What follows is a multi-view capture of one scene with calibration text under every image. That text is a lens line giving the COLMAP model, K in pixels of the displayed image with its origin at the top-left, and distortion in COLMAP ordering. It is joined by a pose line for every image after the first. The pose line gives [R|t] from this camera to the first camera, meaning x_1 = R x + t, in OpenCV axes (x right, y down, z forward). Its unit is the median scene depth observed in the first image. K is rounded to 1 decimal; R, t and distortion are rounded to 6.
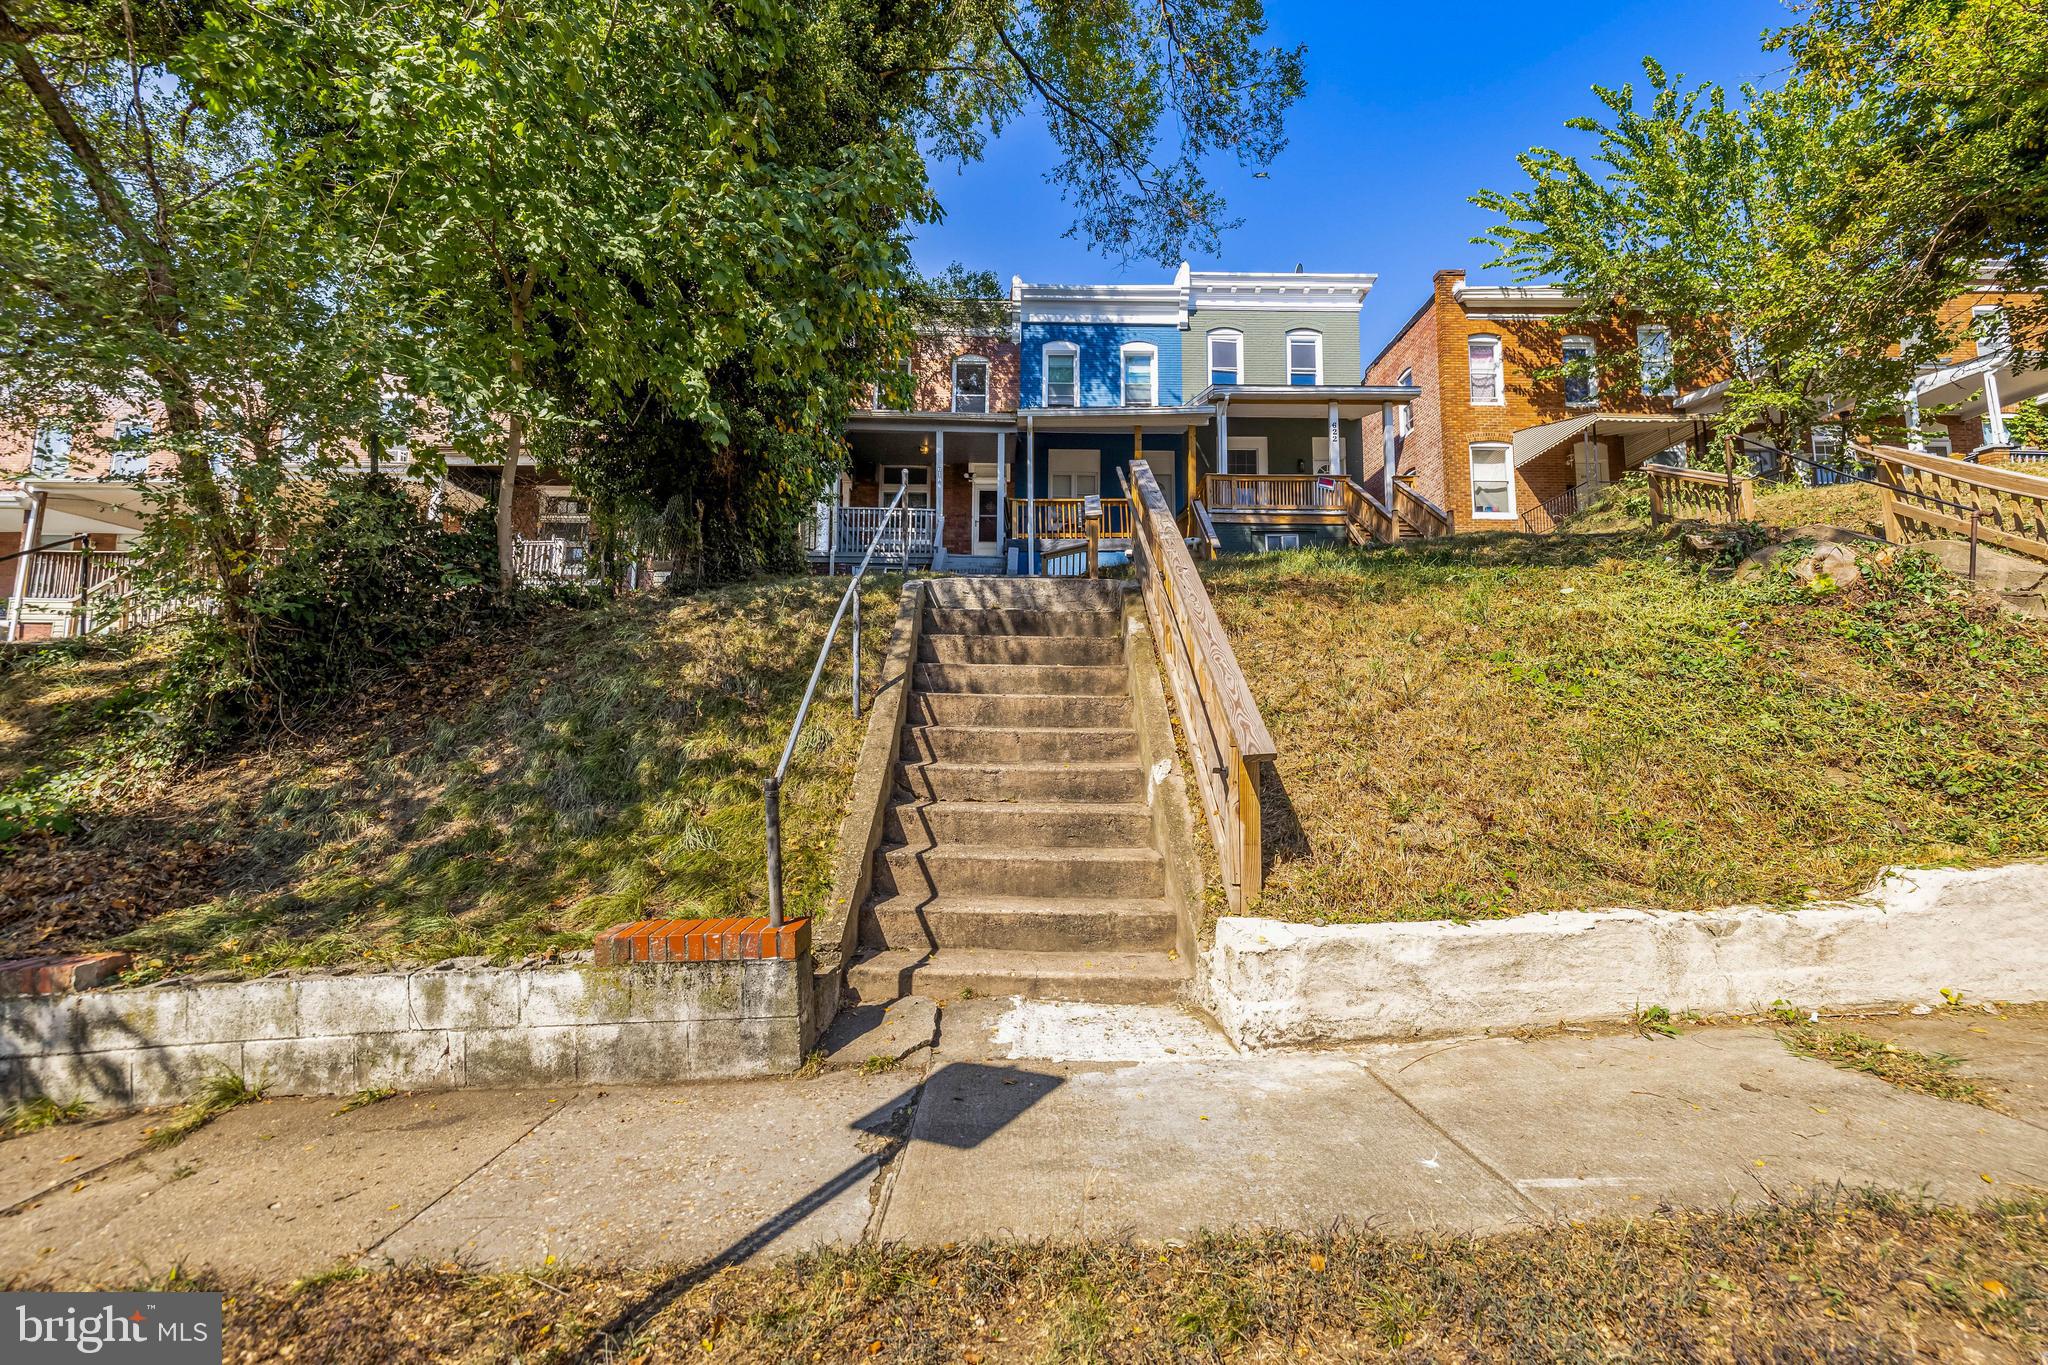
lens RADIAL K [[864.3, 0, 1023.3], [0, 864.3, 670.8], [0, 0, 1]] dist [0.002308, 0.000526]
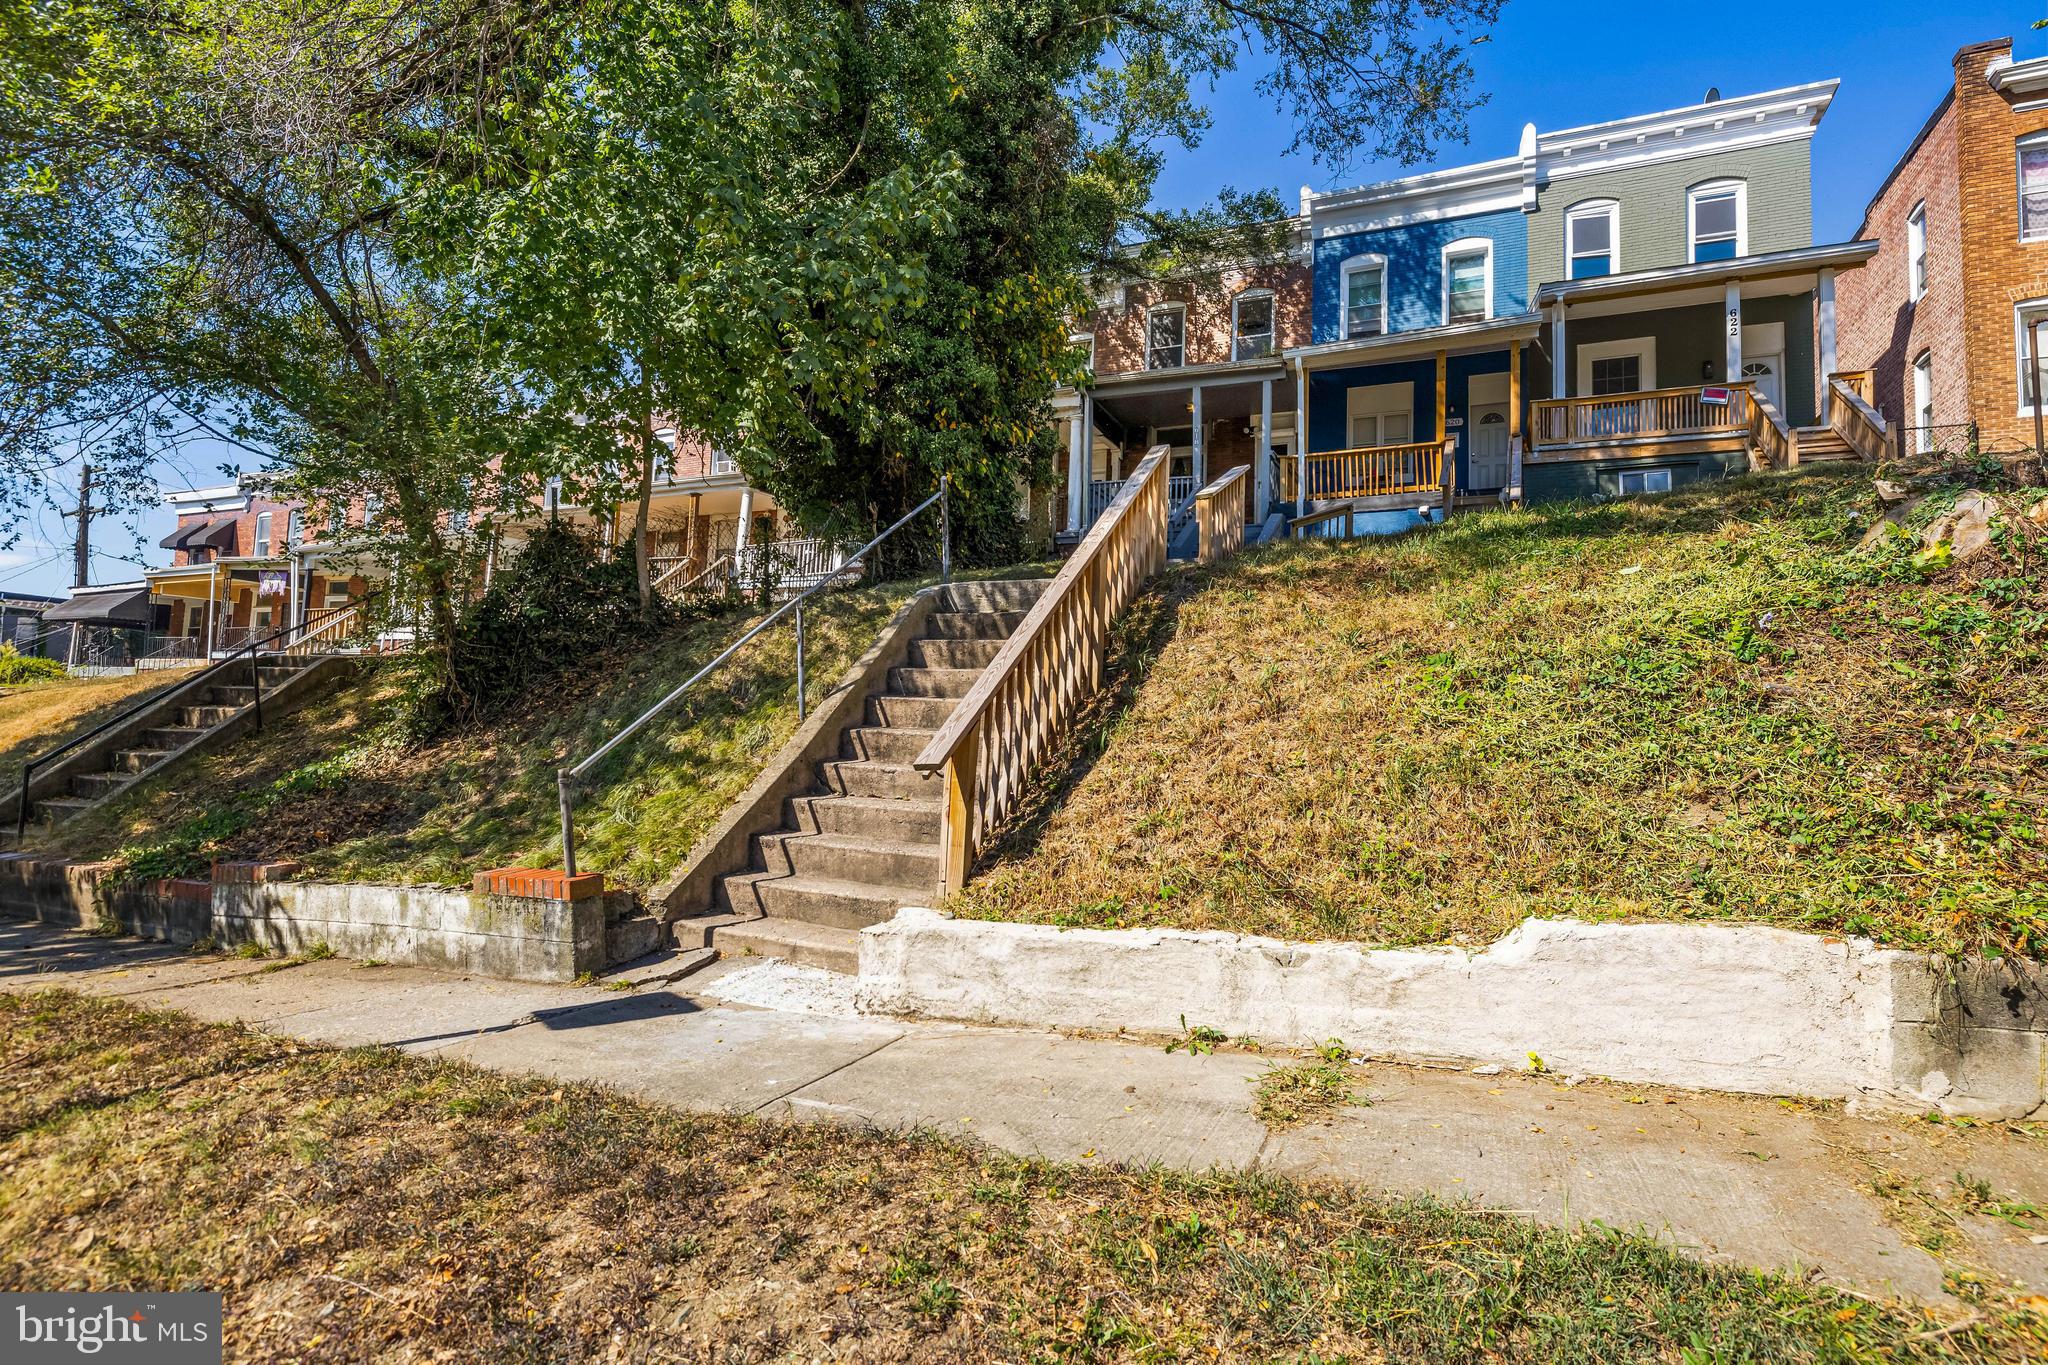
lens RADIAL K [[1029.6, 0, 1037.1], [0, 1029.6, 666.5], [0, 0, 1]] dist [0.001507, -0.000845]
pose [[0.908189, -0.005699, -0.418521, 0.180512], [0.012977, 0.999810, 0.014546, -0.008684], [0.418359, -0.018642, 0.908091, -0.027485]]
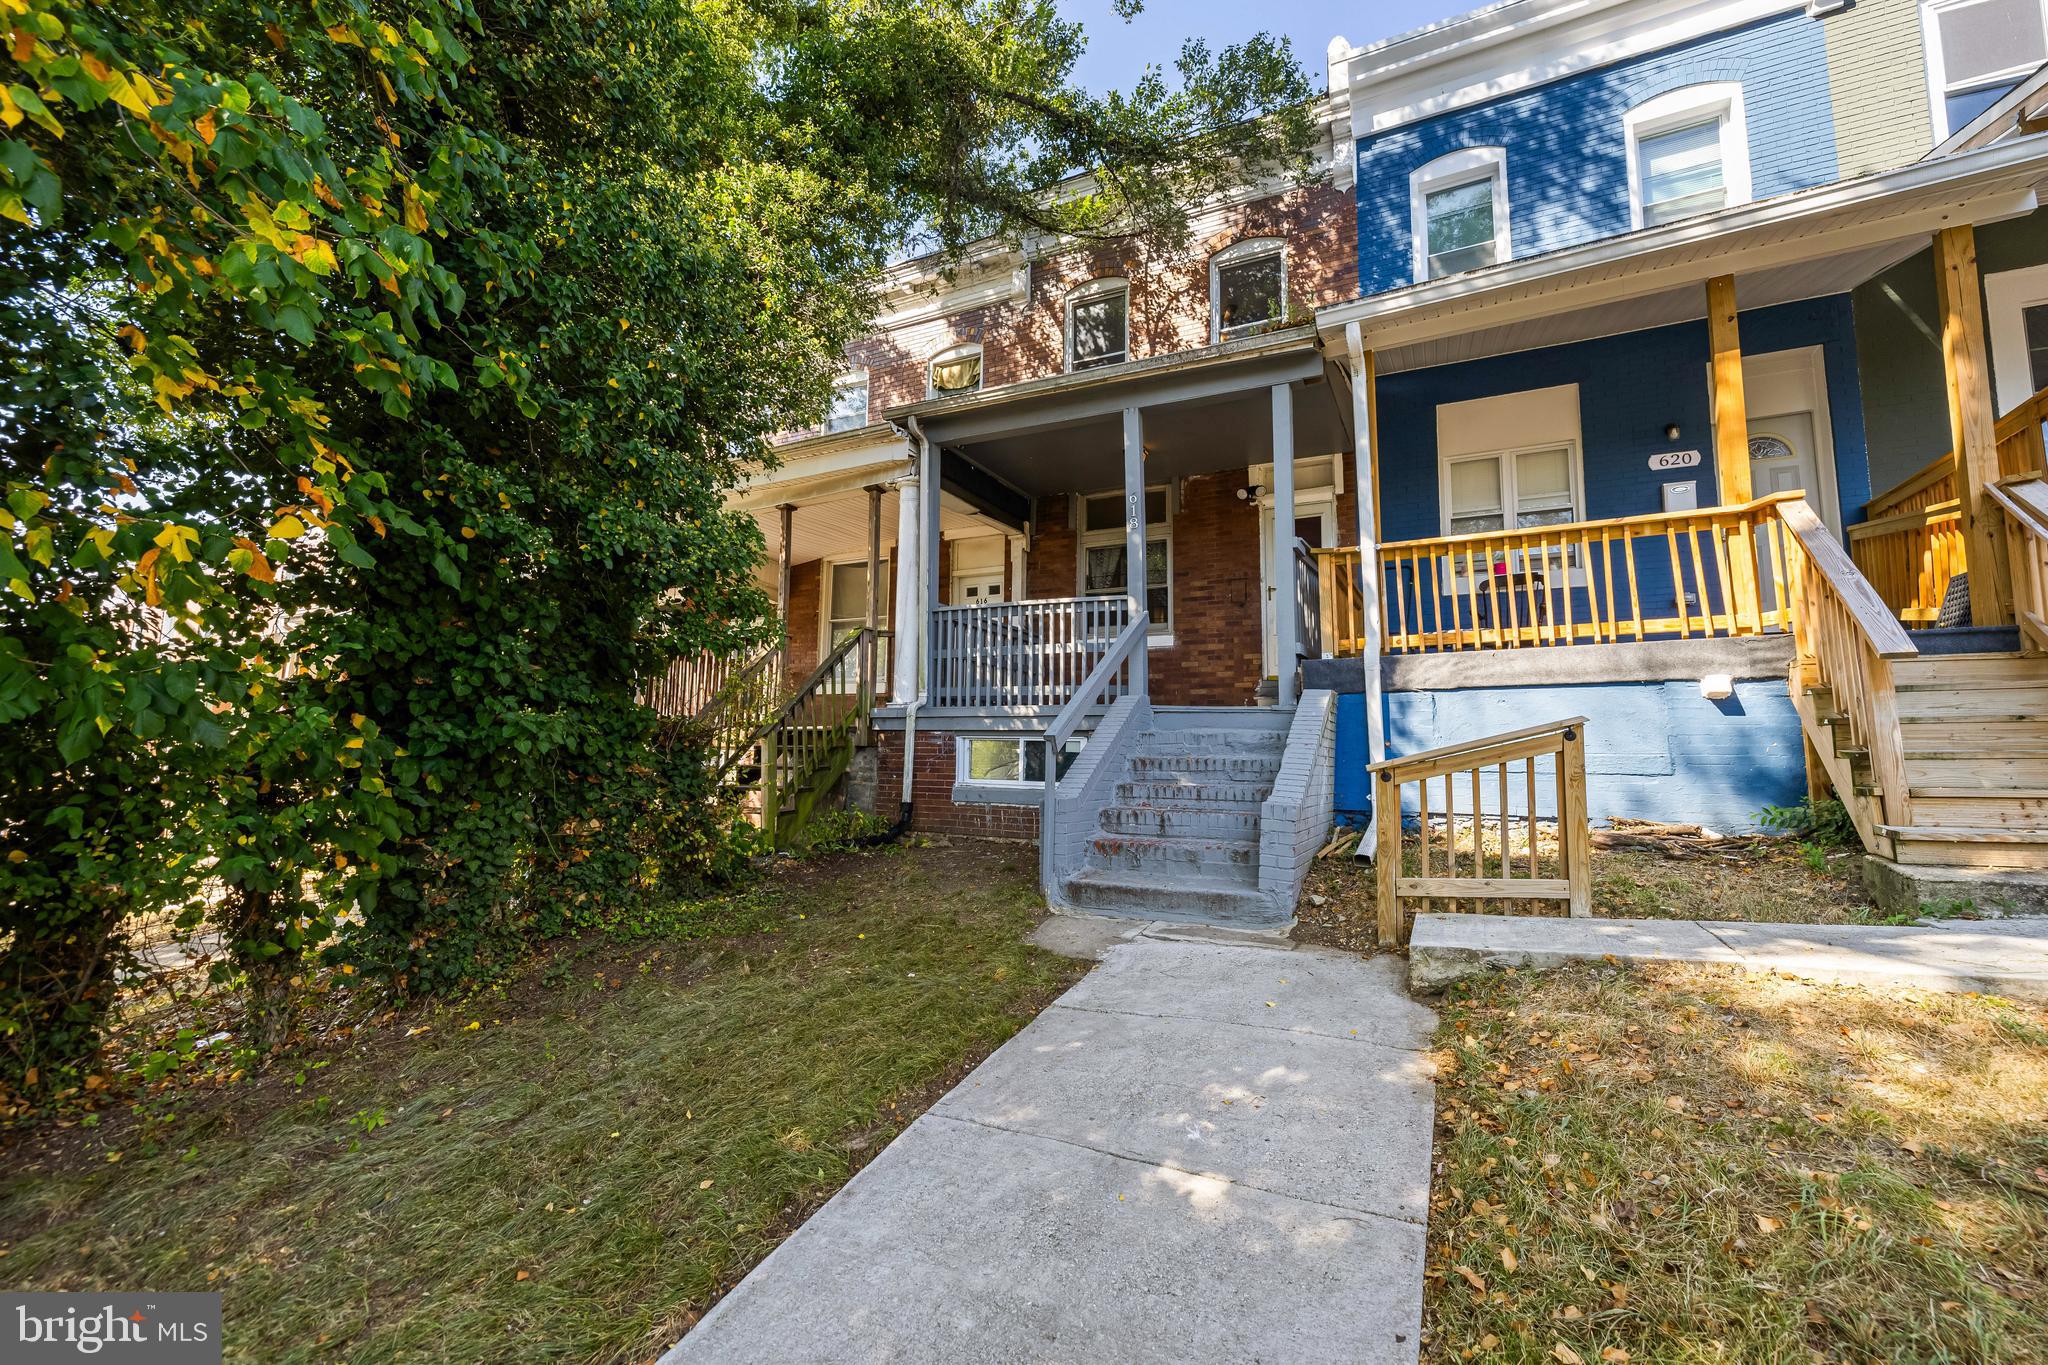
lens RADIAL K [[864.3, 0, 1069.2], [0, 864.3, 655.7], [0, 0, 1]] dist [0.002308, 0.000526]
pose [[0.895321, -0.058031, -0.441626, 0.050297], [0.047925, 0.998272, -0.034016, -0.134641], [0.442836, 0.009290, 0.896554, 0.569055]]
